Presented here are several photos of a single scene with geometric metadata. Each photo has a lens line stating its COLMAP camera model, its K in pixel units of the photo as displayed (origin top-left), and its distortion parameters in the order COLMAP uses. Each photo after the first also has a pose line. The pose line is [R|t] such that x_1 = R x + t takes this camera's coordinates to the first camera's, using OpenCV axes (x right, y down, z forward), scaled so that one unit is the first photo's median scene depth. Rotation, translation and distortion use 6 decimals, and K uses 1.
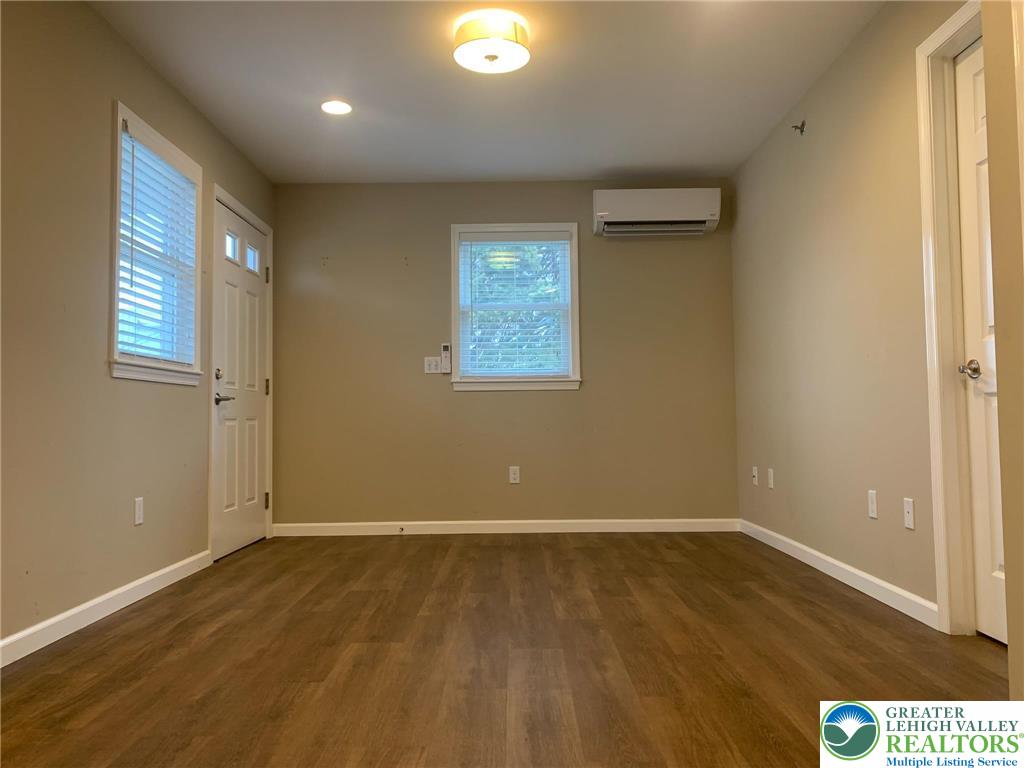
lens RADIAL K [[774.1, 0, 512.0], [0, 774.1, 384.0], [0, 0, 1]] dist [-0.008411, -0.001967]
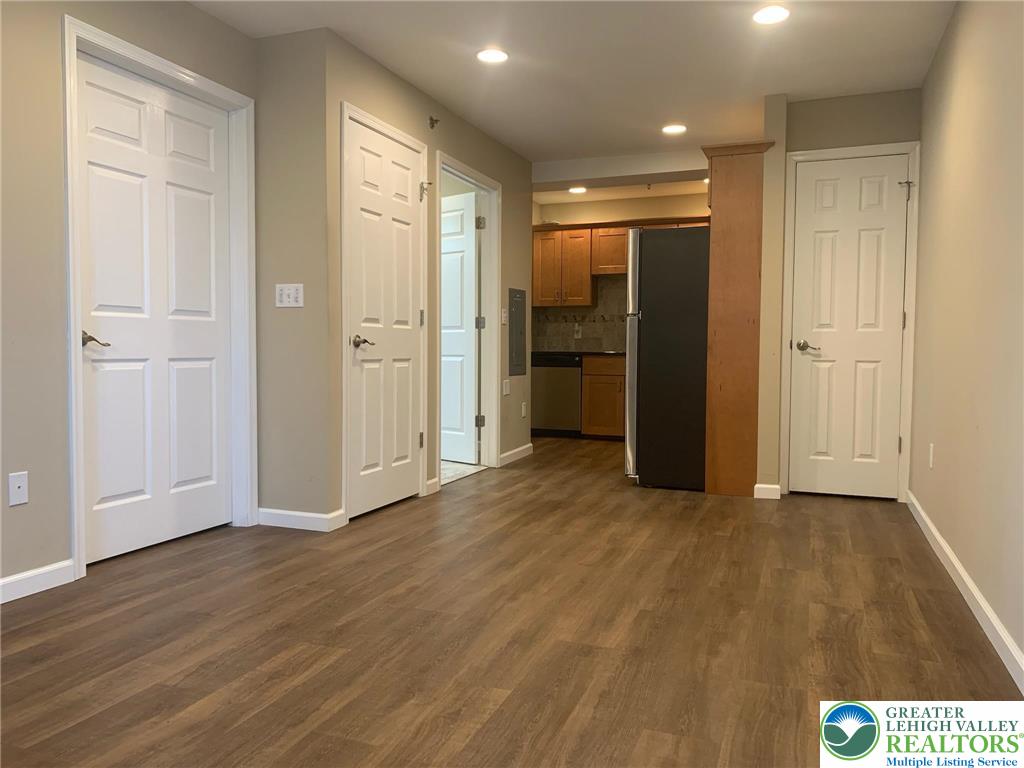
lens RADIAL K [[774.1, 0, 512.0], [0, 774.1, 384.0], [0, 0, 1]] dist [-0.008411, -0.001967]
pose [[-0.933916, -0.012315, 0.357281, -0.453870], [-0.011408, 0.999924, 0.004645, 0.039515], [-0.357311, 0.000262, -0.933985, 2.062141]]
